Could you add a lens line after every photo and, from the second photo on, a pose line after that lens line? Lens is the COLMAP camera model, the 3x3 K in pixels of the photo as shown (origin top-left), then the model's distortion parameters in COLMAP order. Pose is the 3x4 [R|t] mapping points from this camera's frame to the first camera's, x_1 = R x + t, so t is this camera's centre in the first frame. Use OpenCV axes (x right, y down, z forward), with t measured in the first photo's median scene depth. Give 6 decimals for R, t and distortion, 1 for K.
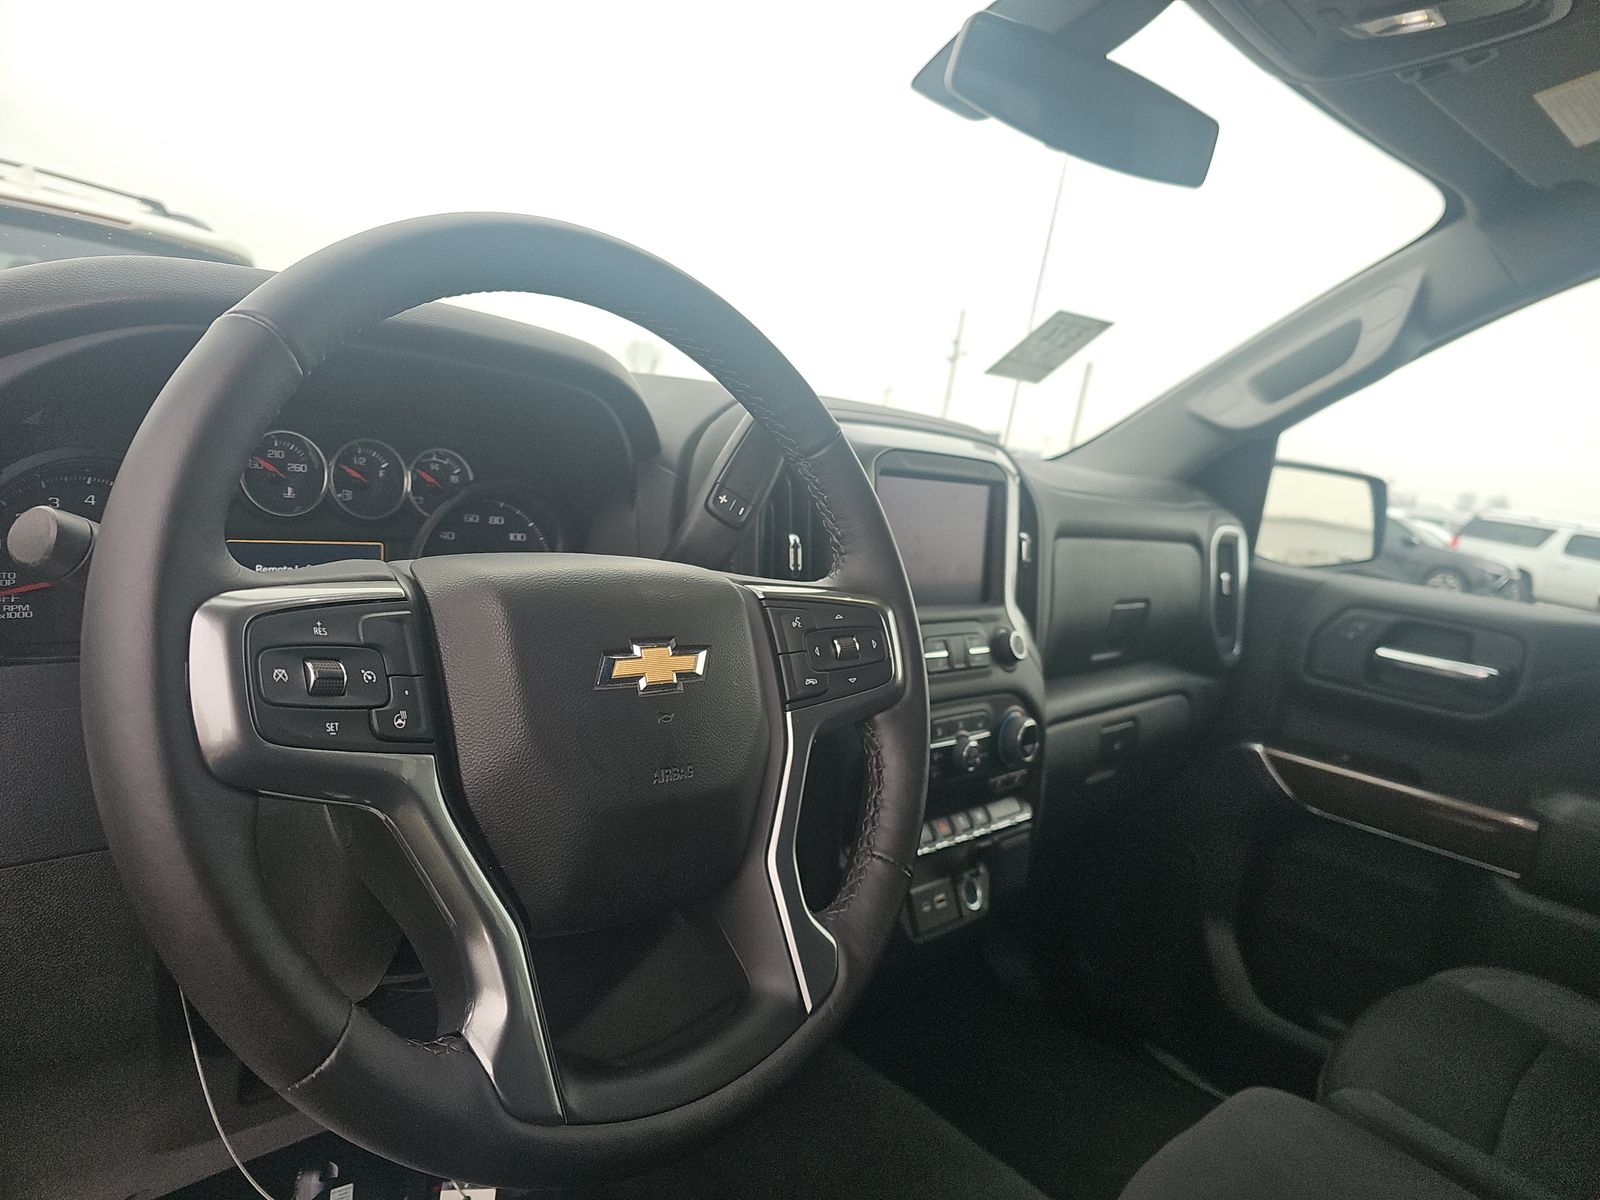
lens RADIAL K [[1081.5, 0, 799.6], [0, 1081.5, 593.0], [0, 0, 1]] dist [0.025524, -0.012111]
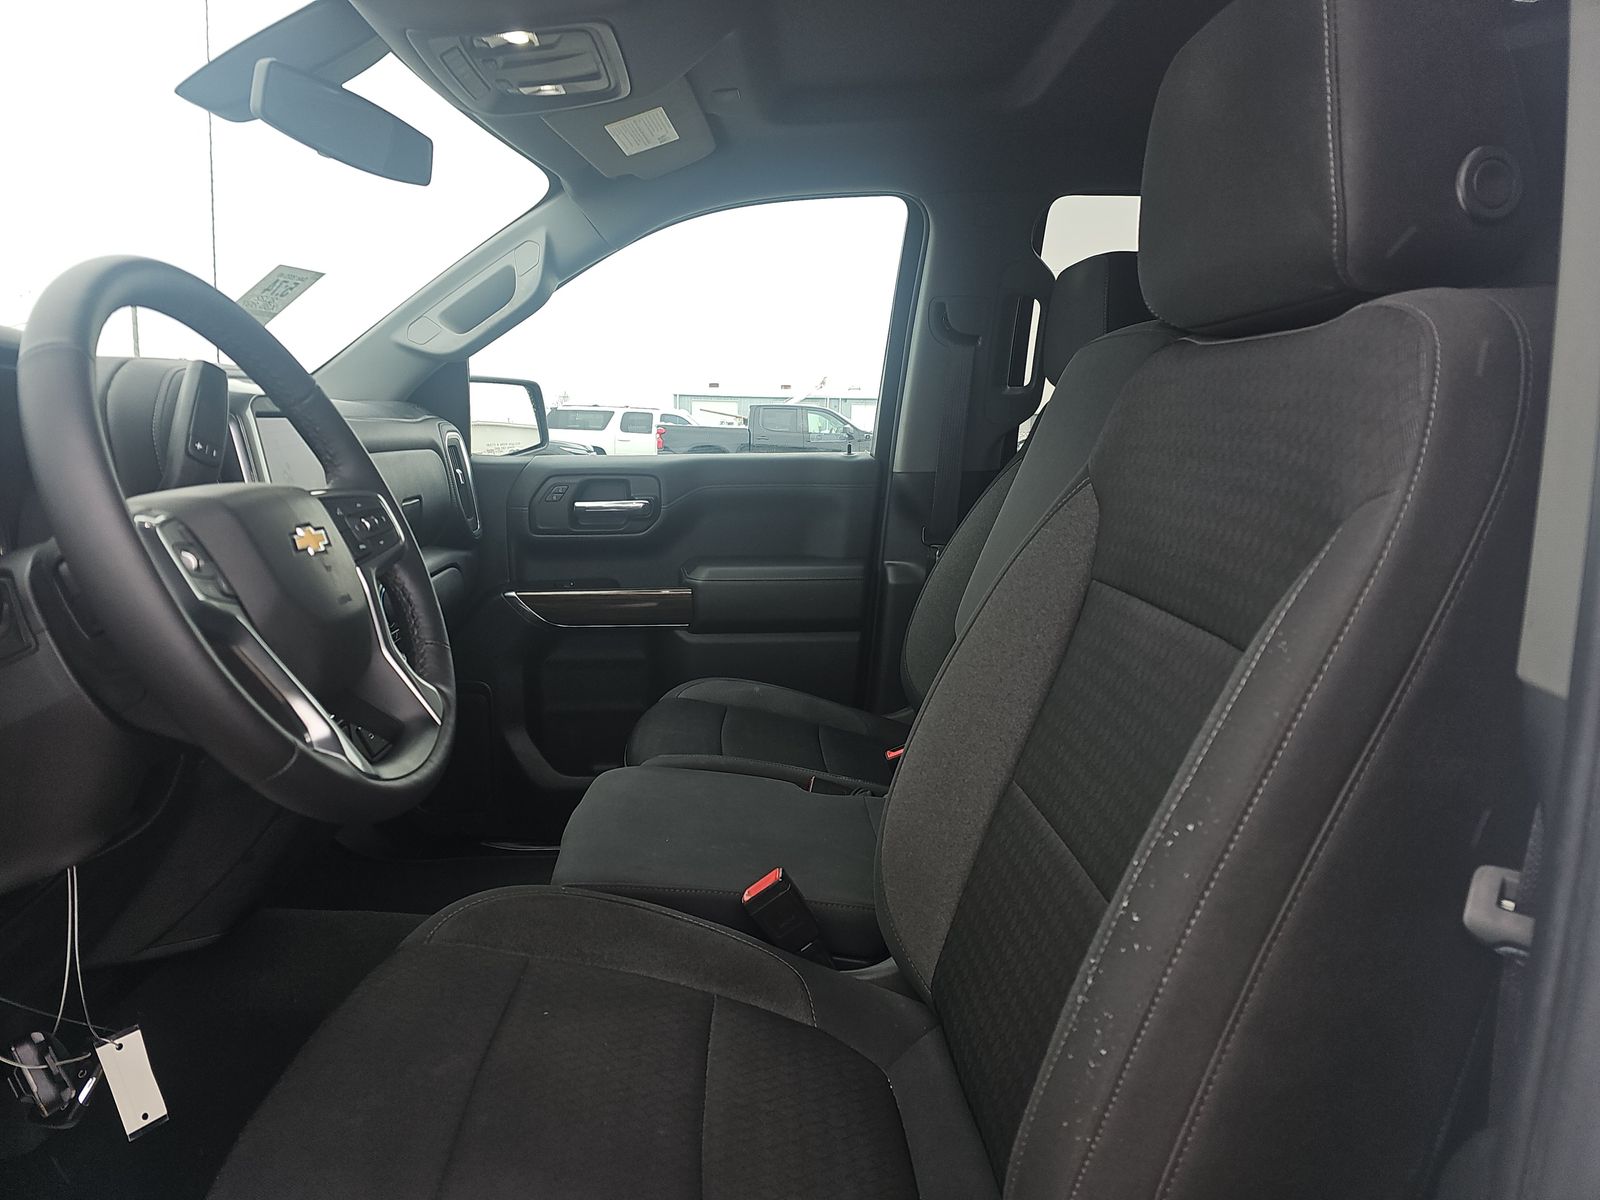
lens RADIAL K [[1081.5, 0, 796.7], [0, 1081.5, 601.9], [0, 0, 1]] dist [0.025524, -0.012111]
pose [[0.702249, -0.245538, 0.668249, -0.241403], [0.192514, 0.969167, 0.153796, 0.015584], [-0.685408, 0.020644, 0.727866, -0.220242]]
